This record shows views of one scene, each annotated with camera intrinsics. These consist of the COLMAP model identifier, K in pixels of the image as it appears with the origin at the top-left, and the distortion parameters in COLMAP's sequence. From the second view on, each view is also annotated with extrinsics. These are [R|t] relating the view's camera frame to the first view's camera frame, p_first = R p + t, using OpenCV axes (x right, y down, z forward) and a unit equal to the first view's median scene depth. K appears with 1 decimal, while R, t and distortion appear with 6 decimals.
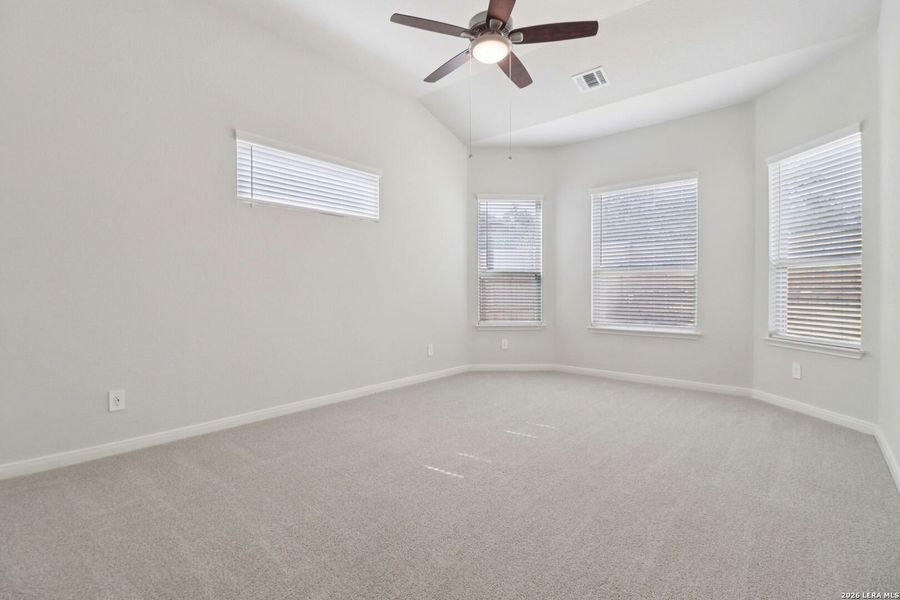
lens RADIAL K [[421.5, 0, 442.4], [0, 421.5, 303.1], [0, 0, 1]] dist [0.003452, -0.012180]
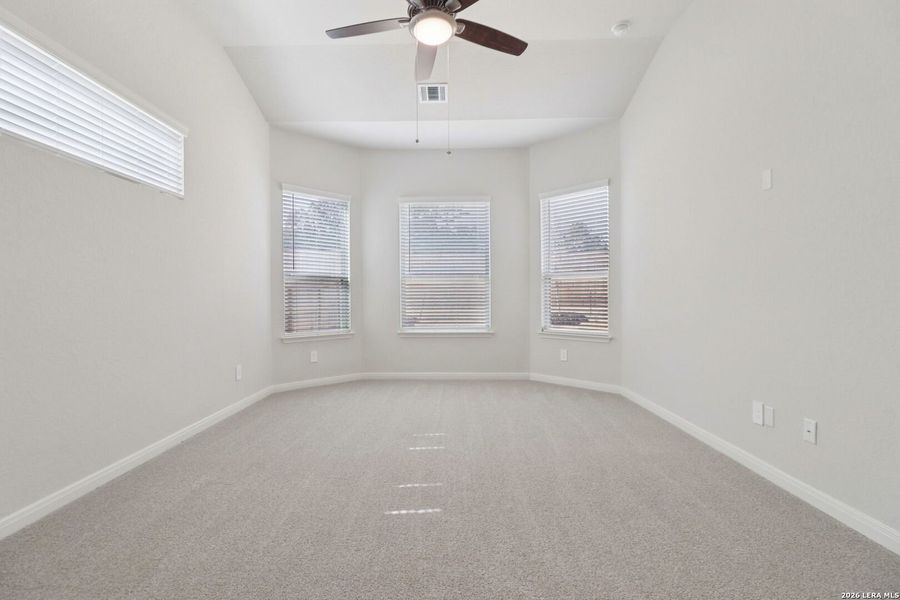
lens RADIAL K [[421.5, 0, 442.4], [0, 421.5, 303.1], [0, 0, 1]] dist [0.003452, -0.012180]
pose [[0.765775, -0.011122, 0.643012, -0.276217], [0.022838, 0.999690, -0.009906, -0.000946], [-0.642702, 0.022271, 0.765792, 0.181651]]
